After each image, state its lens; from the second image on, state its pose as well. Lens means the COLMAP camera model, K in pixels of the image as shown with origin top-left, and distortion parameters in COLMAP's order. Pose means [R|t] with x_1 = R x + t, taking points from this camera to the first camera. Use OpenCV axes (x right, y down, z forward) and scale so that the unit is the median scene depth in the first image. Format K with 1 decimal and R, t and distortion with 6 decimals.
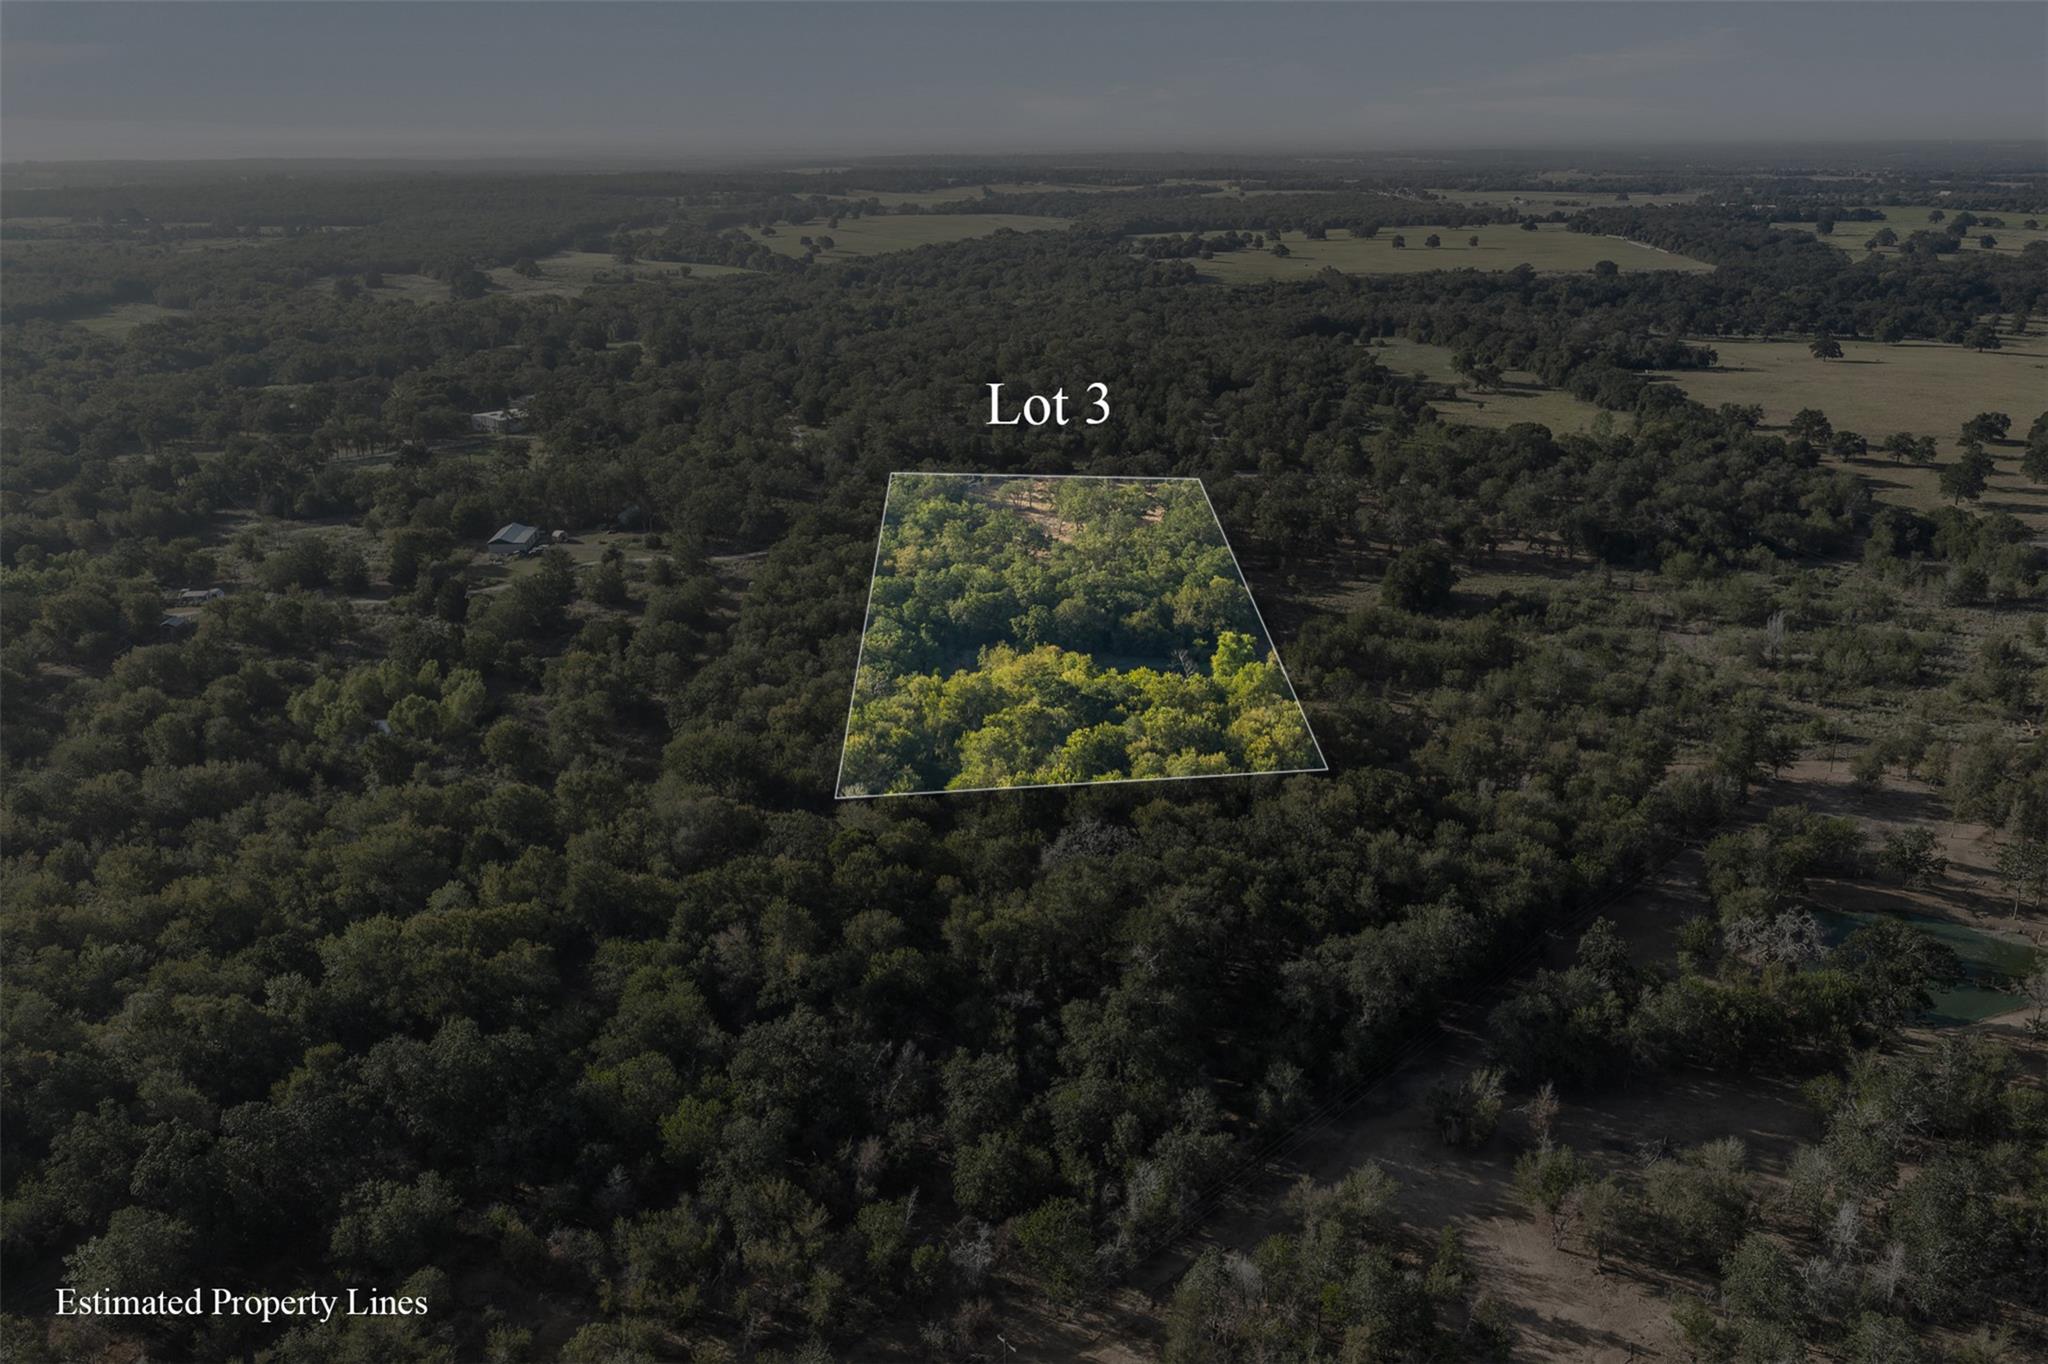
lens RADIAL K [[1664.4, 0, 1023.8], [0, 1664.4, 680.4], [0, 0, 1]] dist [-0.015079, 0.000993]
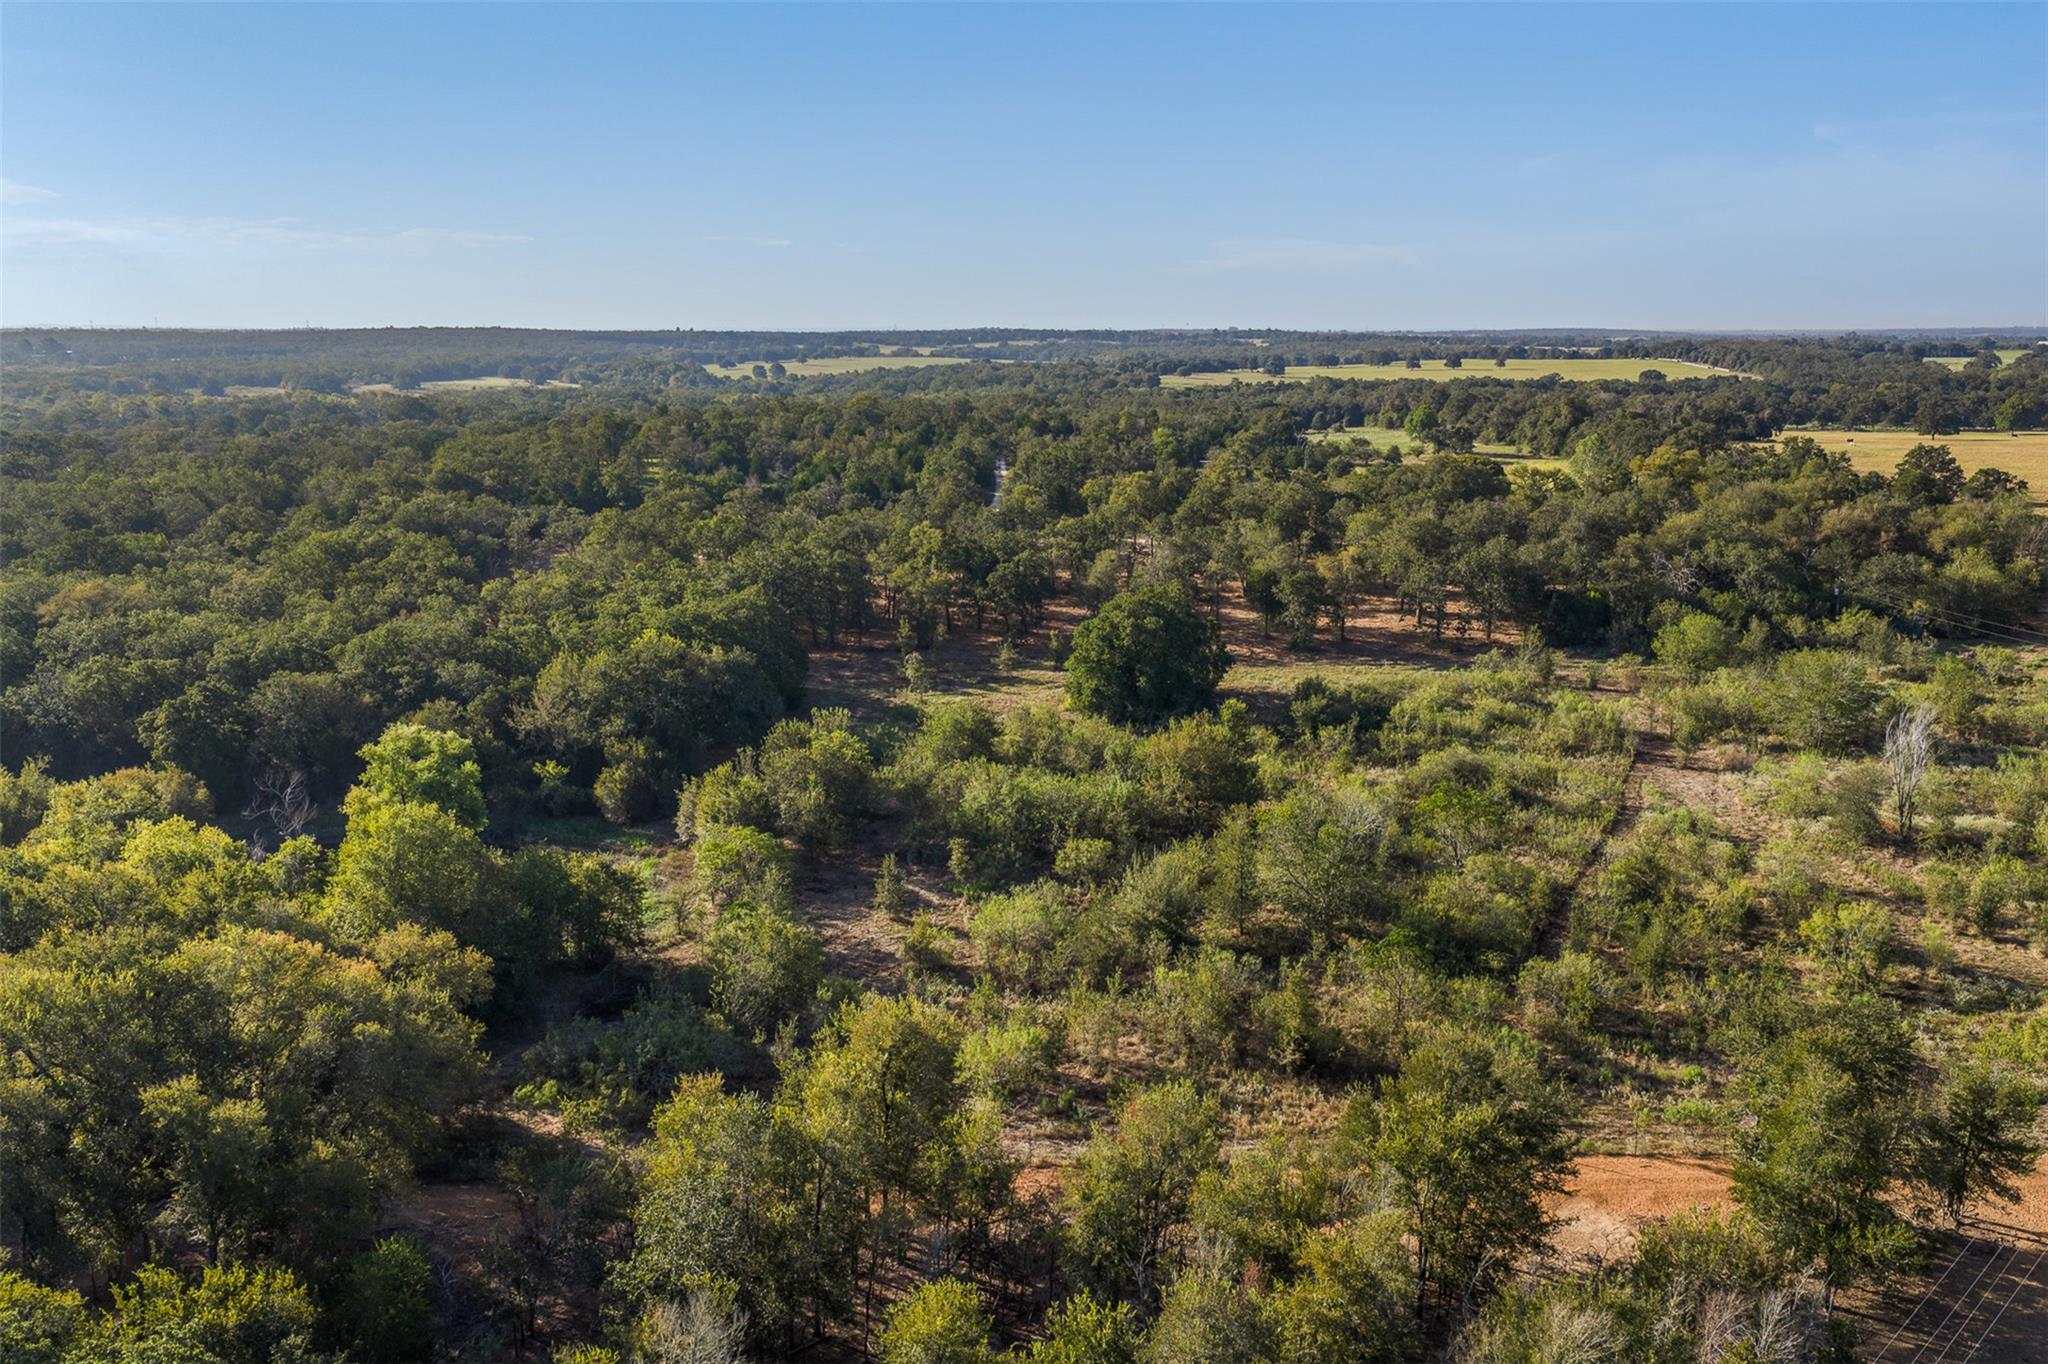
lens RADIAL K [[1664.4, 0, 1023.4], [0, 1664.4, 683.7], [0, 0, 1]] dist [-0.015079, 0.000993]
pose [[0.998870, 0.012707, -0.045788, 0.237739], [-0.017598, 0.993988, -0.108065, -0.000260], [0.044140, 0.108749, 0.993089, 0.545089]]
